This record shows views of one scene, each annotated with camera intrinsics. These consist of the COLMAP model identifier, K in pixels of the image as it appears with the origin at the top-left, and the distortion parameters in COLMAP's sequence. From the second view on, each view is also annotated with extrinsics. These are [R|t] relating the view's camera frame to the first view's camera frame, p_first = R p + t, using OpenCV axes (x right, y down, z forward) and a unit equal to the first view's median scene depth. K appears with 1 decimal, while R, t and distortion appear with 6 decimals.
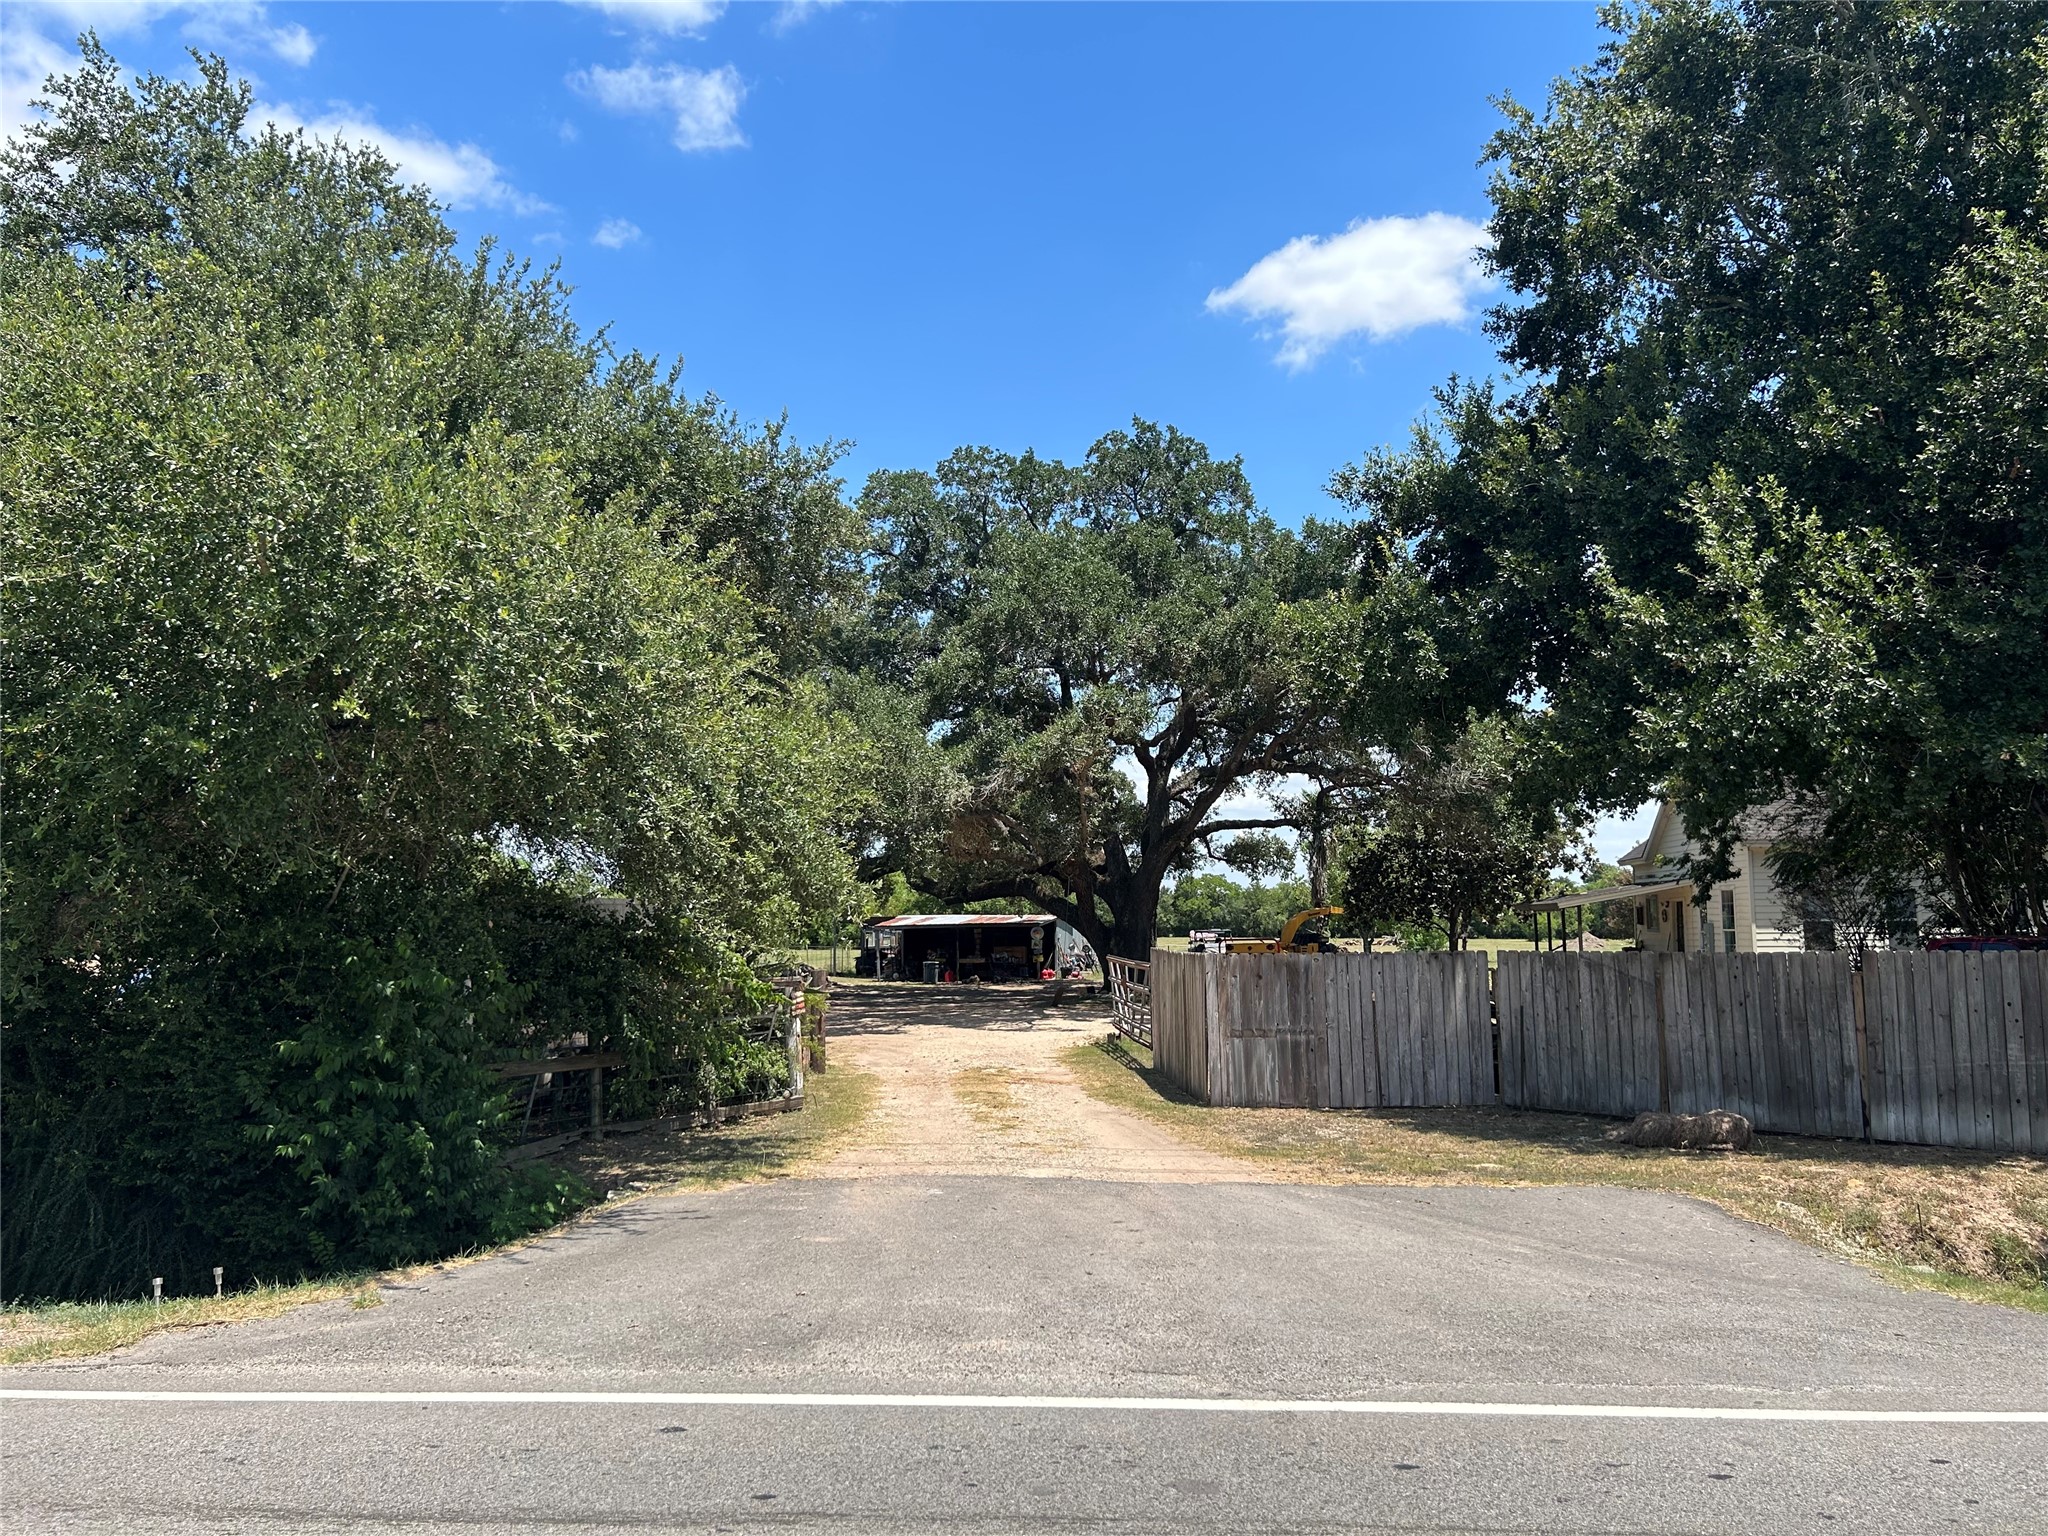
lens RADIAL K [[1553.3, 0, 1024.0], [0, 1553.3, 768.0], [0, 0, 1]] dist [0.003310, 0.000223]
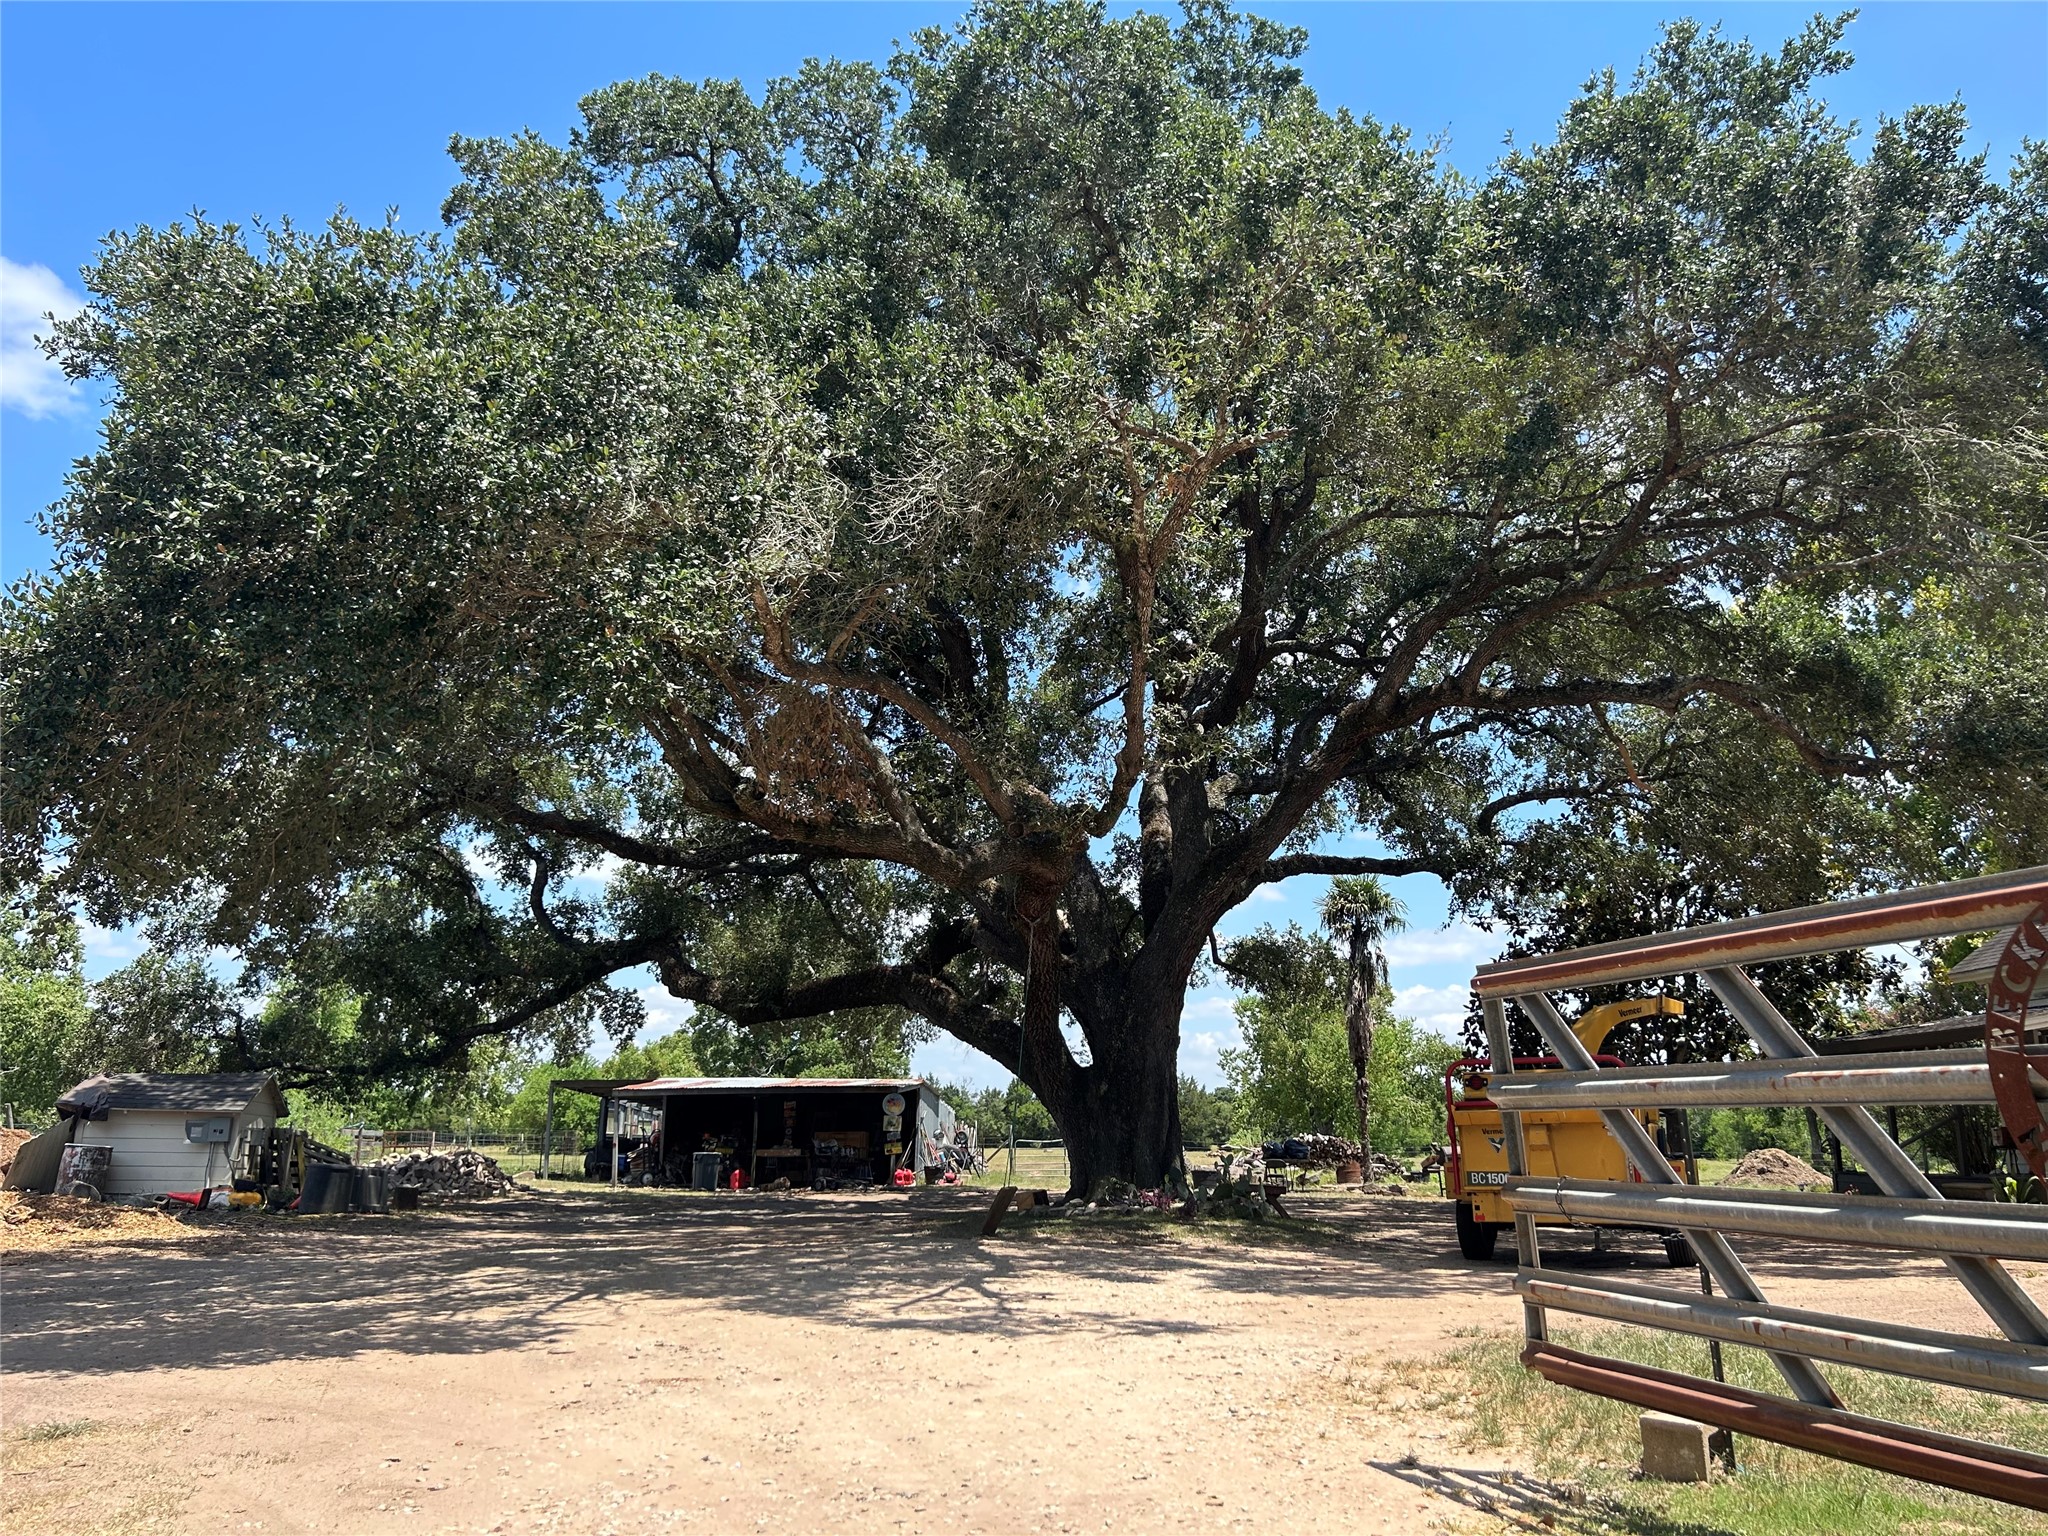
lens RADIAL K [[1553.3, 0, 1024.0], [0, 1553.3, 768.0], [0, 0, 1]] dist [0.003310, 0.000223]
pose [[0.991926, 0.042184, 0.119594, -0.018211], [-0.025514, 0.990154, -0.137635, 0.059629], [-0.124223, 0.133473, 0.983236, 0.395709]]
